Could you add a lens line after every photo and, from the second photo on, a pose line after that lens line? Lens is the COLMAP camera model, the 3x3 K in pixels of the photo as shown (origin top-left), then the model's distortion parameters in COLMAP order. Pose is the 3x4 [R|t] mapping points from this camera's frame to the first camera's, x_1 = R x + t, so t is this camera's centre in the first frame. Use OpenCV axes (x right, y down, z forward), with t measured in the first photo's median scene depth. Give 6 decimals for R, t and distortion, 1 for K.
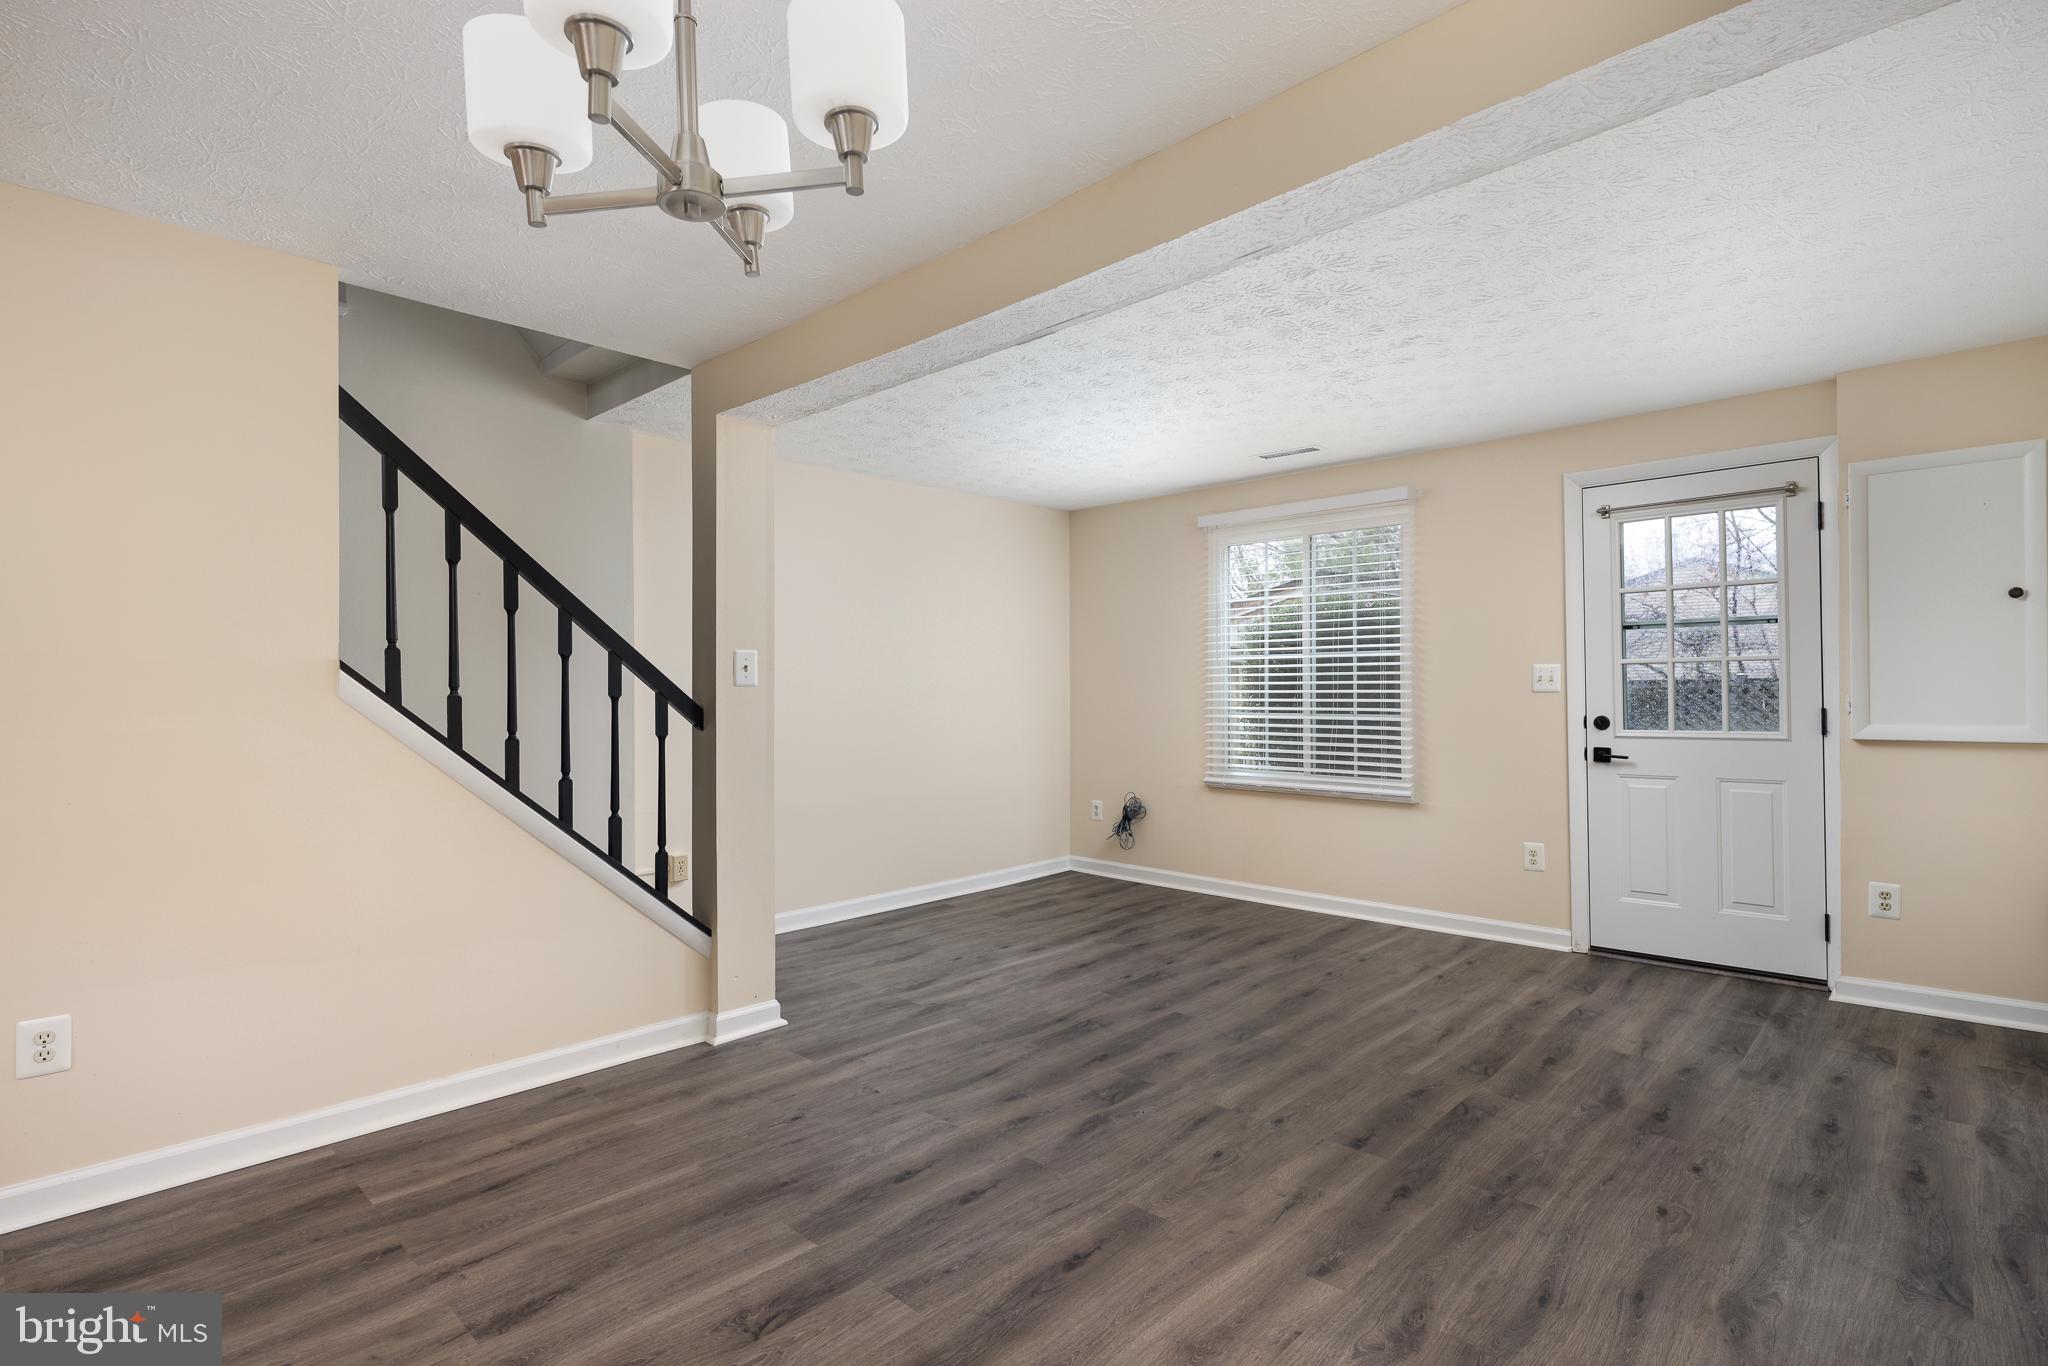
lens RADIAL K [[997.2, 0, 1019.9], [0, 997.2, 665.2], [0, 0, 1]] dist [0.004666, -0.004558]
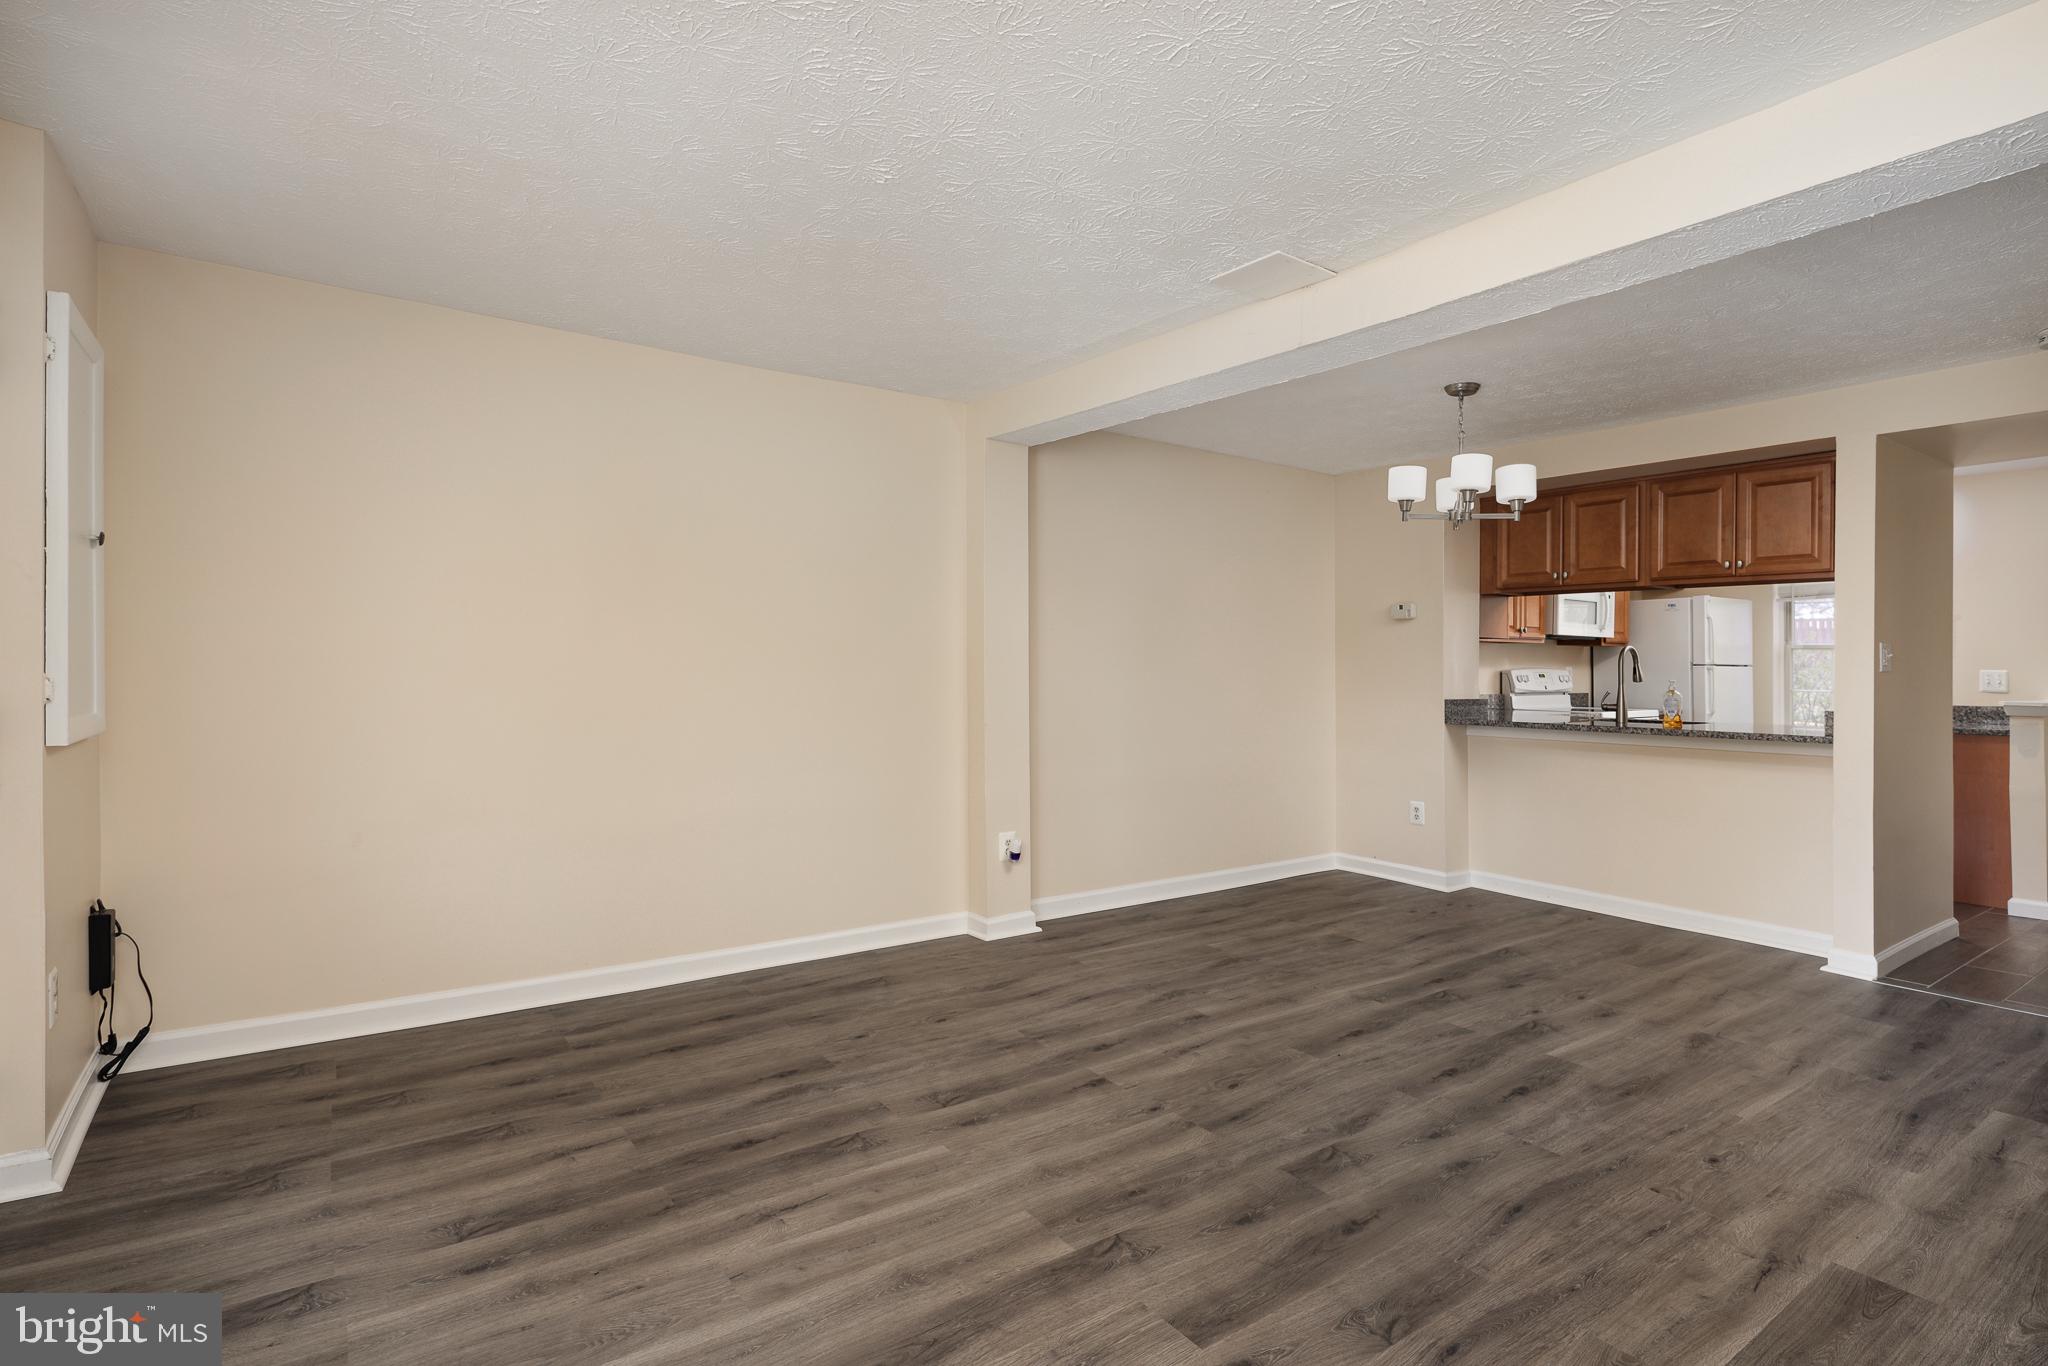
lens RADIAL K [[997.2, 0, 1019.9], [0, 997.2, 665.2], [0, 0, 1]] dist [0.004666, -0.004558]
pose [[-0.979679, -0.002094, 0.200562, 0.191515], [-0.007899, 0.999573, -0.028149, 0.052379], [-0.200418, -0.029161, -0.979276, 1.964225]]
